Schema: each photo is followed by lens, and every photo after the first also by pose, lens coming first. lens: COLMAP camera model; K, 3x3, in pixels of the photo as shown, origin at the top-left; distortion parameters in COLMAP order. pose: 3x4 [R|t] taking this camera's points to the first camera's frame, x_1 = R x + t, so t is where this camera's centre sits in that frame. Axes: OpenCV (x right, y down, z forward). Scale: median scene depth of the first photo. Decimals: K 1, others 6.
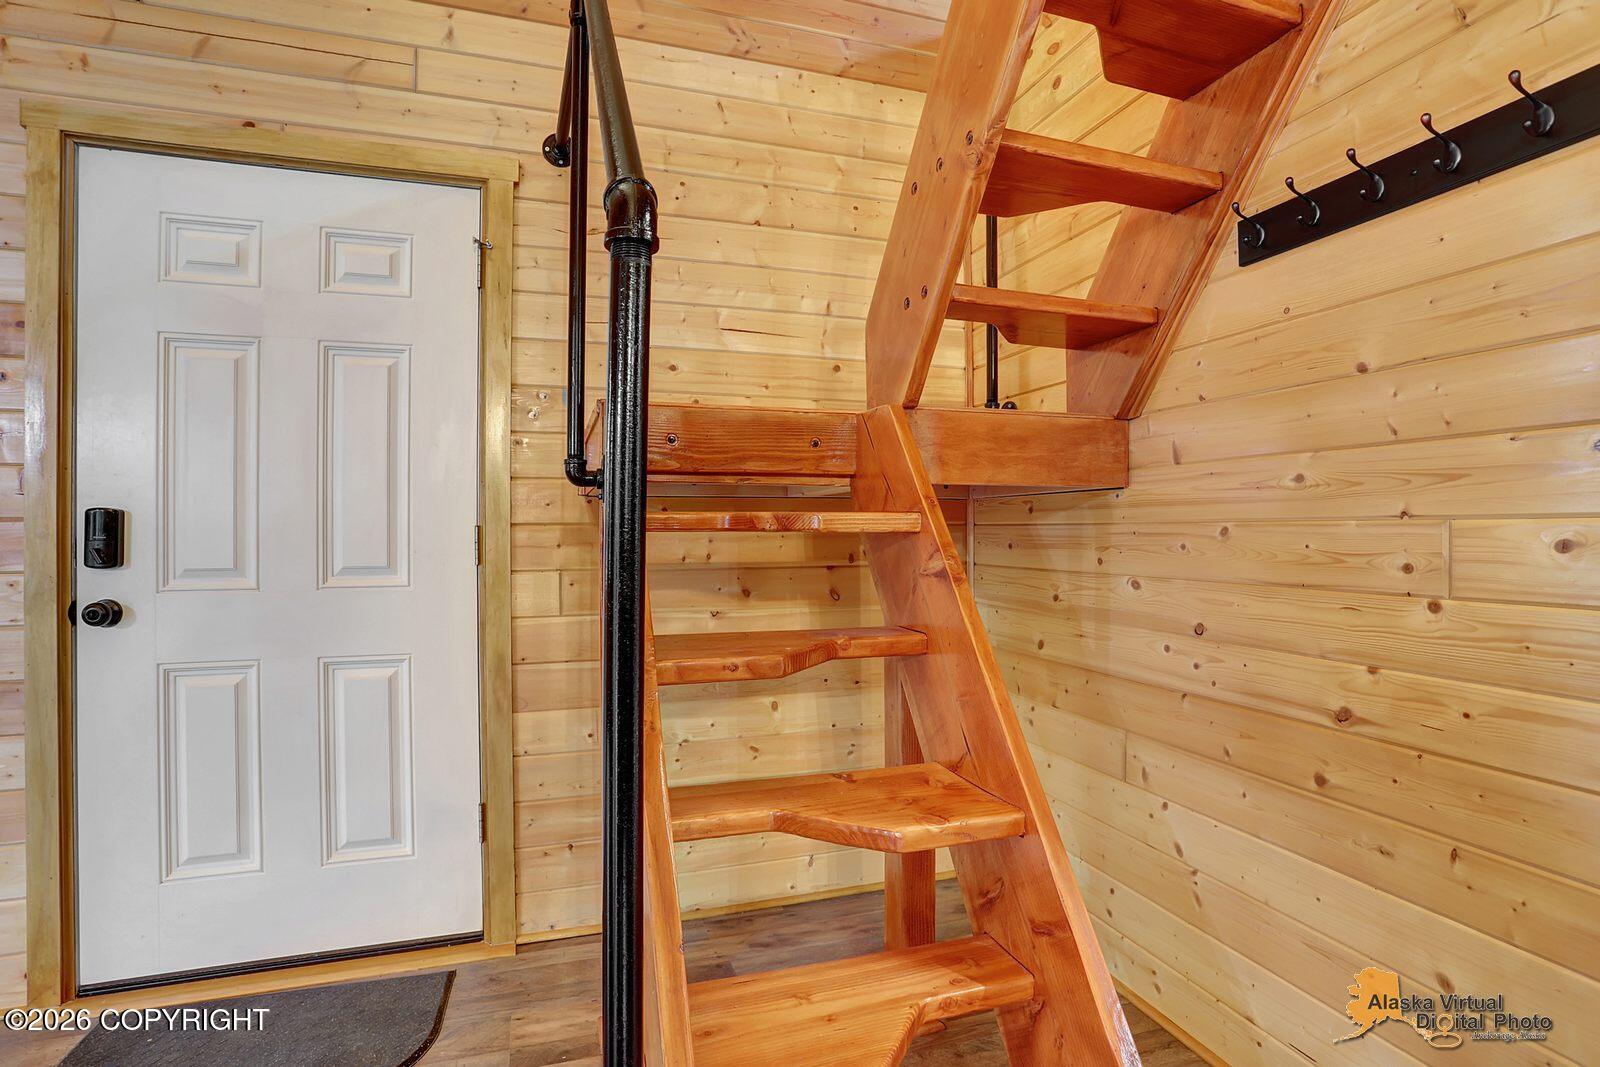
lens RADIAL K [[788.1, 0, 802.4], [0, 788.1, 535.8], [0, 0, 1]] dist [-0.025185, 0.013267]
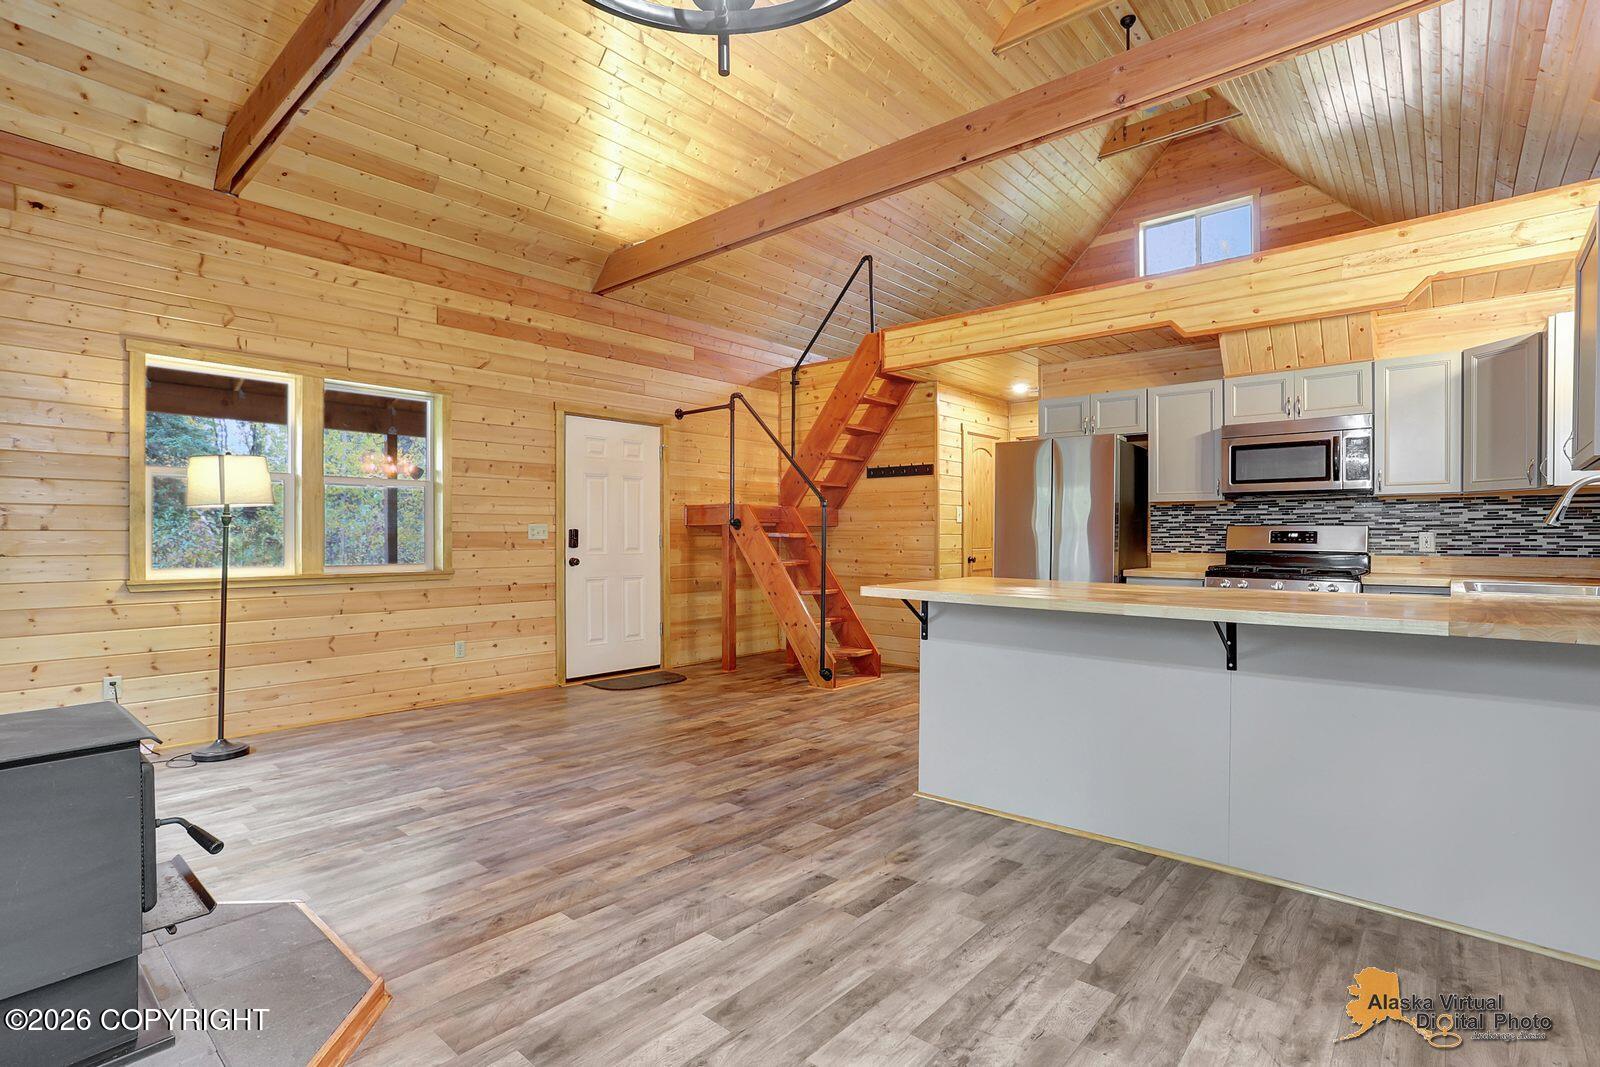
lens RADIAL K [[744.9, 0, 798.2], [0, 744.9, 537.1], [0, 0, 1]] dist [-0.031421, 0.000751]
pose [[0.860487, 0.005307, 0.509445, -1.658565], [-0.008787, 0.999952, 0.004424, -0.024421], [-0.509397, -0.008283, 0.860492, -2.100509]]
